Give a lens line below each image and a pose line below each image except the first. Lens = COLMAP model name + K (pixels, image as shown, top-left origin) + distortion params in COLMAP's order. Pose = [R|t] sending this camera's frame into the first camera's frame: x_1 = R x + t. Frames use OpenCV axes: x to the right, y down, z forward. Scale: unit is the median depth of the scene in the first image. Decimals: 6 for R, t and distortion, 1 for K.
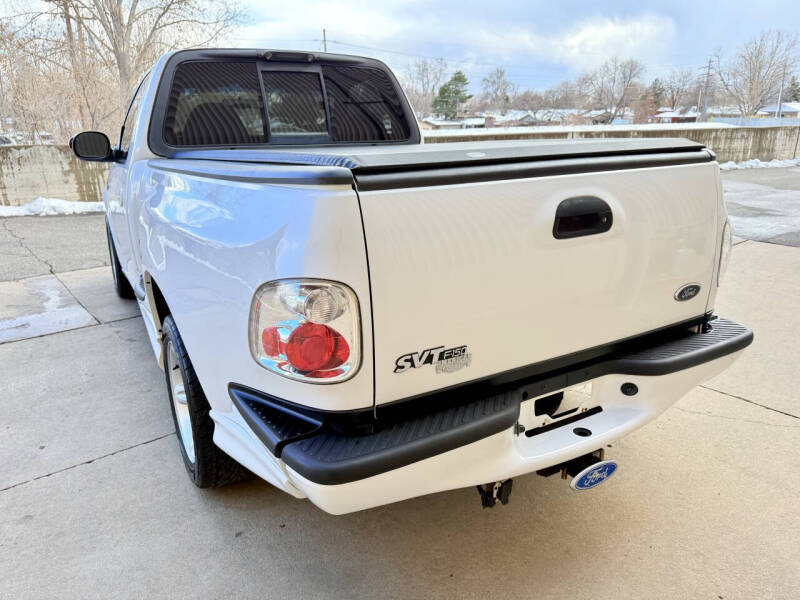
lens RADIAL K [[599.4, 0, 400.0], [0, 599.4, 300.0], [0, 0, 1]] dist [-0.003141, -0.003300]
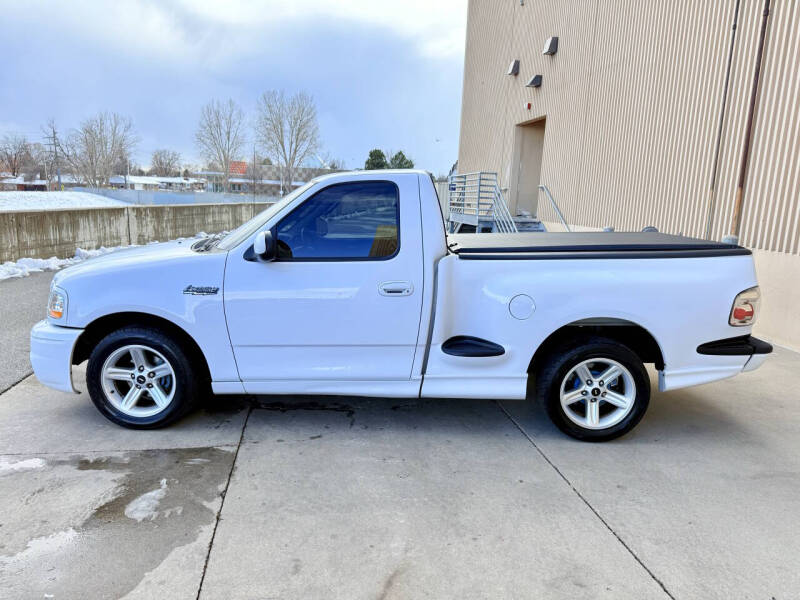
lens RADIAL K [[569.1, 0, 404.3], [0, 569.1, 302.3], [0, 0, 1]] dist [0.027348, -0.027262]
pose [[0.519518, -0.139708, 0.842961, -1.556921], [0.219031, 0.975354, 0.026661, -0.187991], [-0.825910, 0.170784, 0.537314, 0.403877]]
